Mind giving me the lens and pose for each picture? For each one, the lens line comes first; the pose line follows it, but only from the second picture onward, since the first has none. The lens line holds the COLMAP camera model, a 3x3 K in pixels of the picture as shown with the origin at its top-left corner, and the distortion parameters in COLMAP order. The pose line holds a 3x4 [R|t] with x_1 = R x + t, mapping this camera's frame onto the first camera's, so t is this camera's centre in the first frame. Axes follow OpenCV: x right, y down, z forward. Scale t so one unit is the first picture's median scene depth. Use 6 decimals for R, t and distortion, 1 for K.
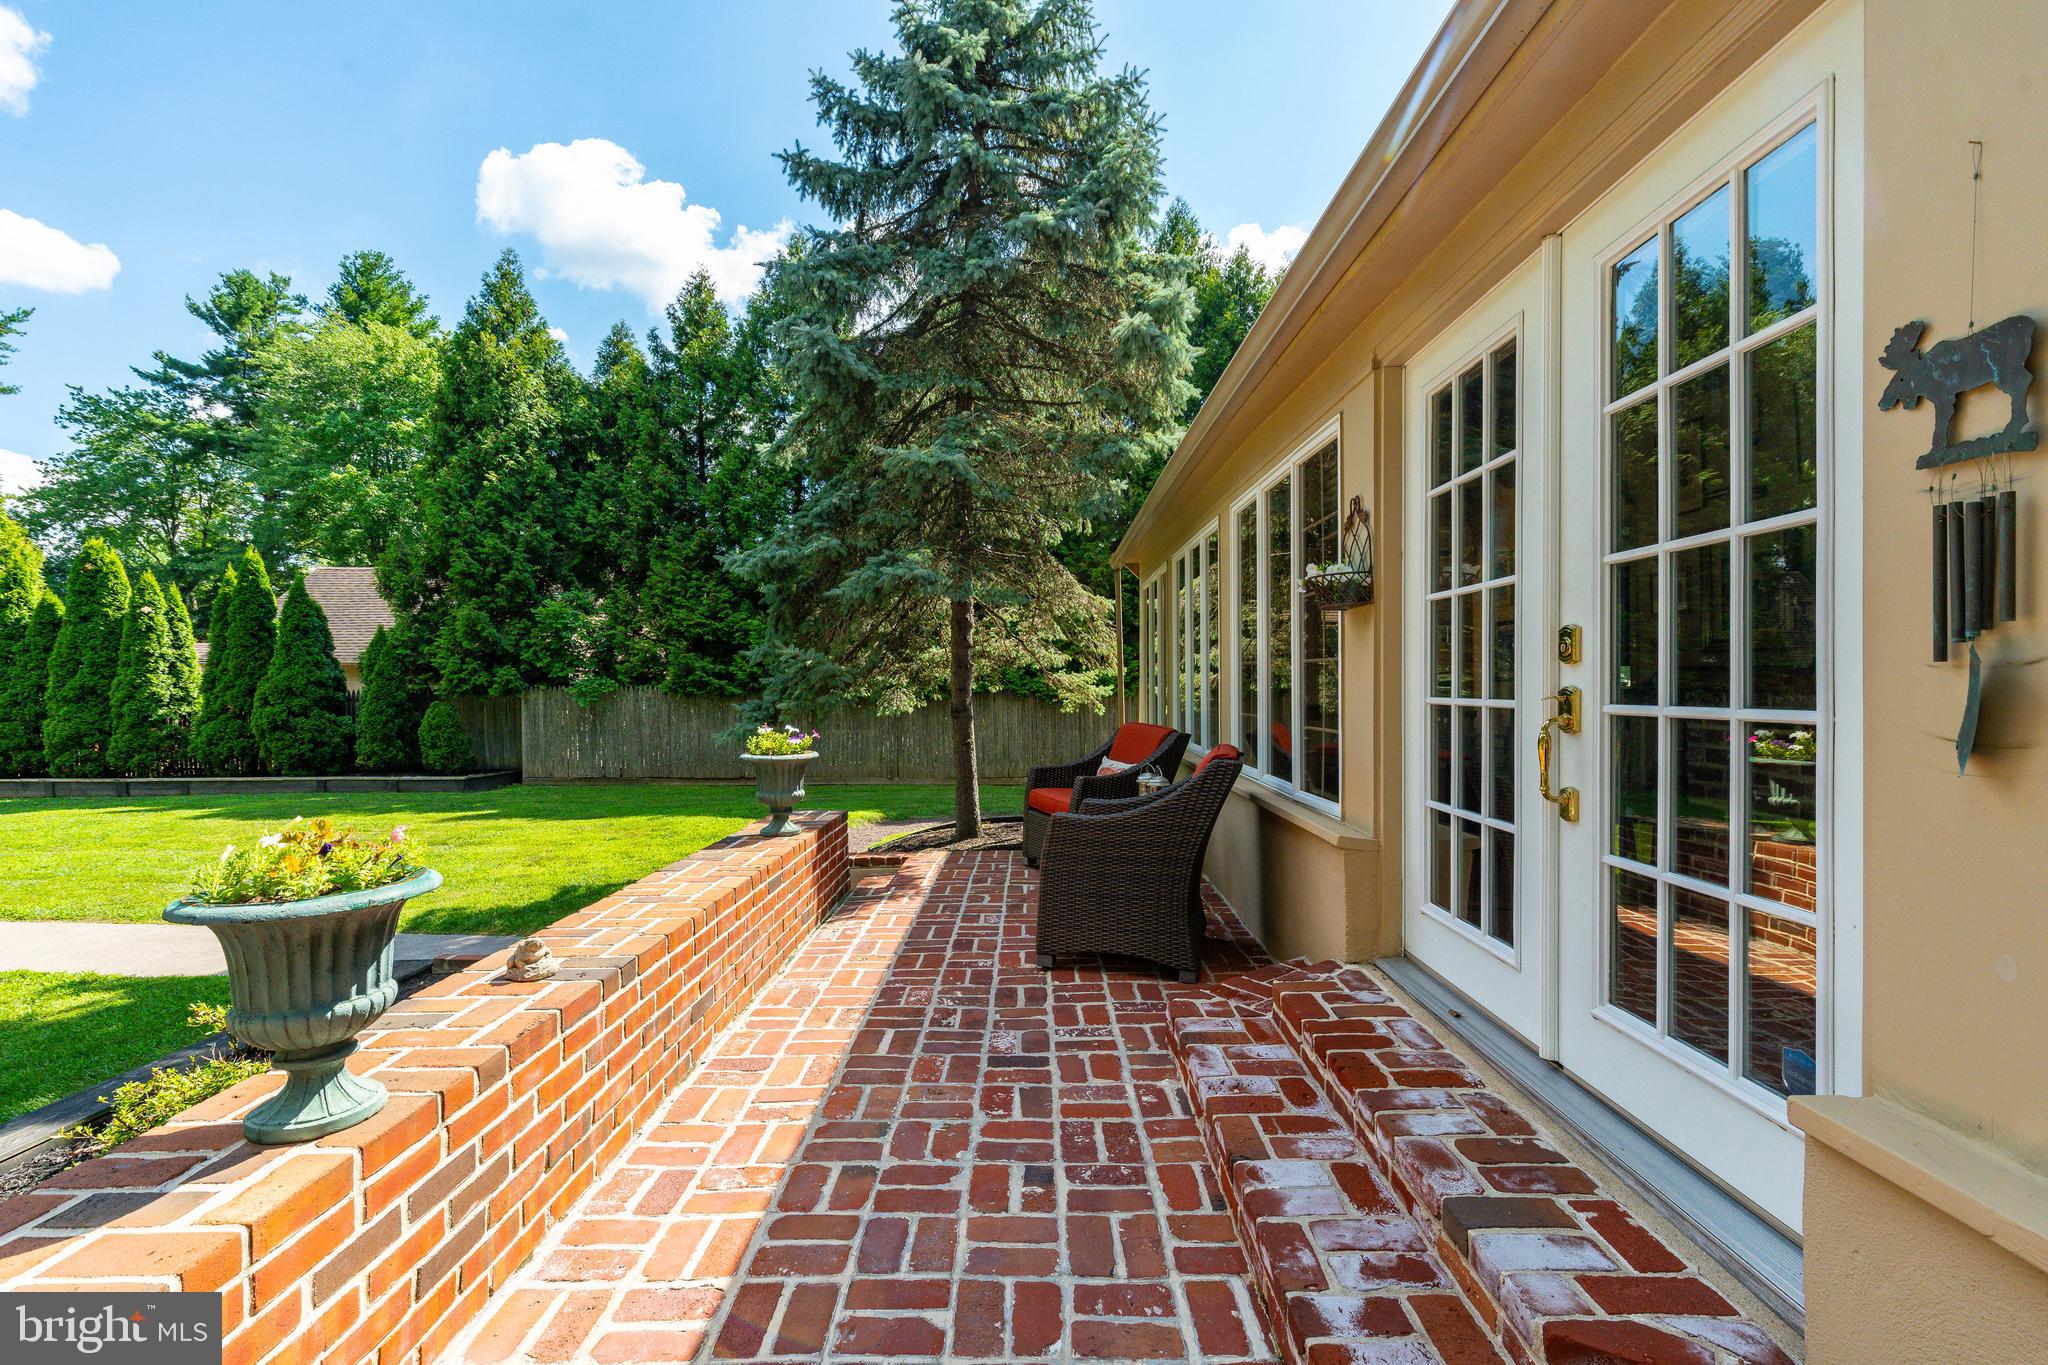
lens RADIAL K [[930.1, 0, 1026.6], [0, 930.1, 679.4], [0, 0, 1]] dist [0.002537, 0.001298]
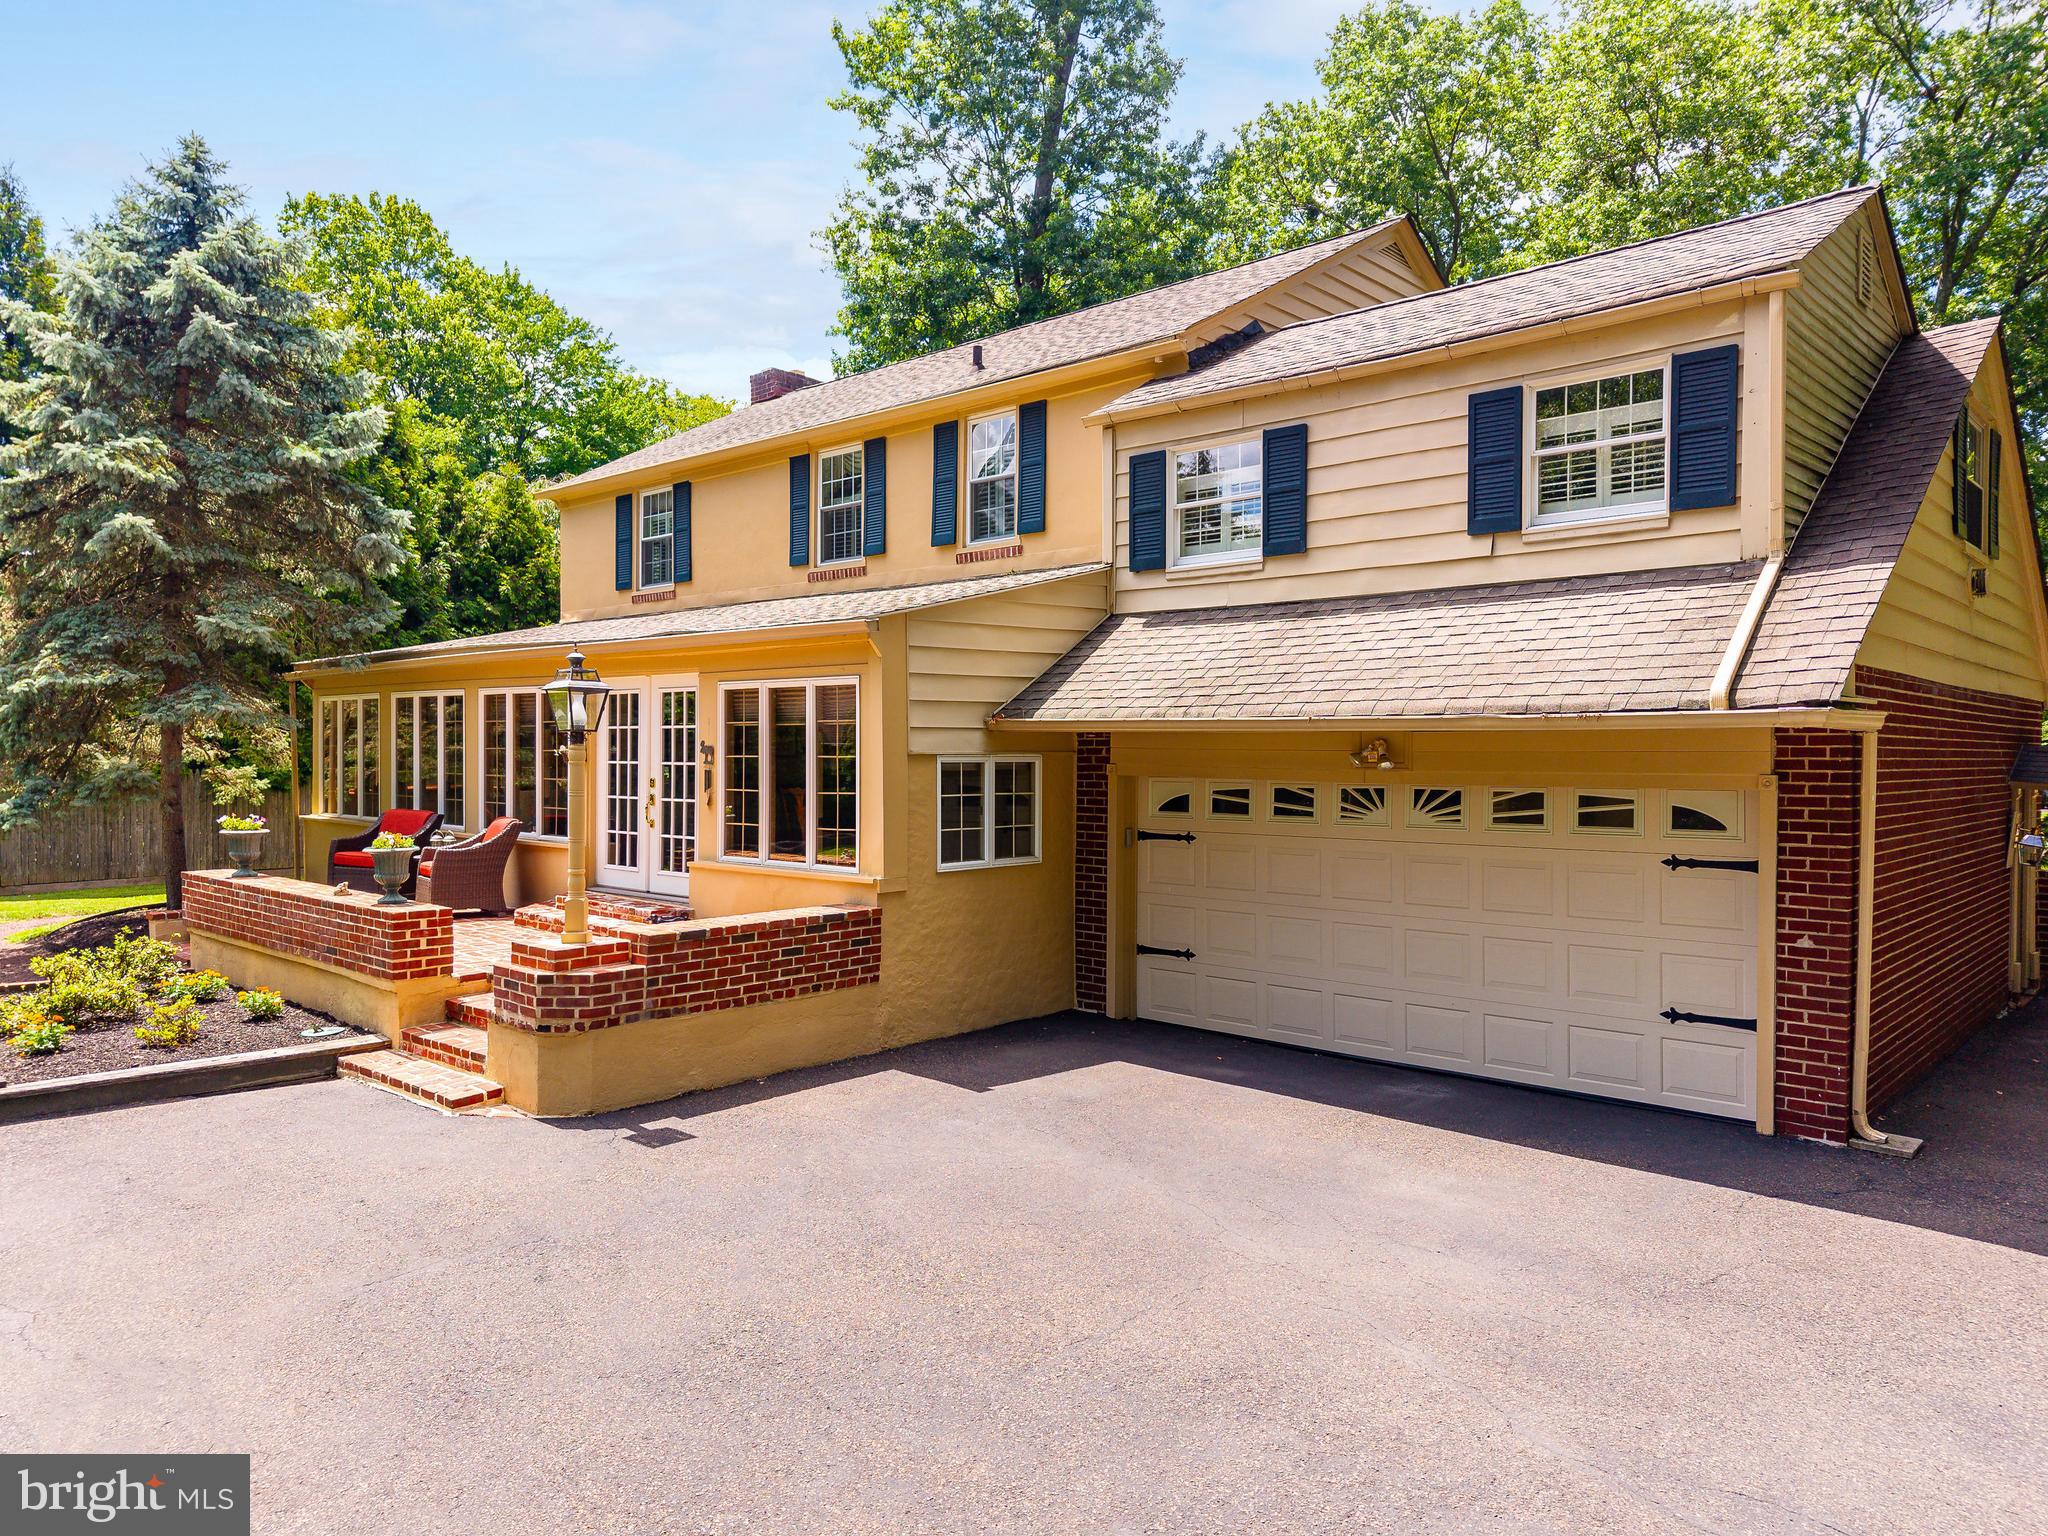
lens RADIAL K [[1385.3, 0, 1023.4], [0, 1385.3, 762.6], [0, 0, 1]] dist [0.001522, 0.000052]
pose [[0.676915, -0.004116, 0.736050, -2.284616], [-0.007350, 0.999897, 0.012351, -0.177026], [-0.736025, -0.013771, 0.676814, -3.527198]]
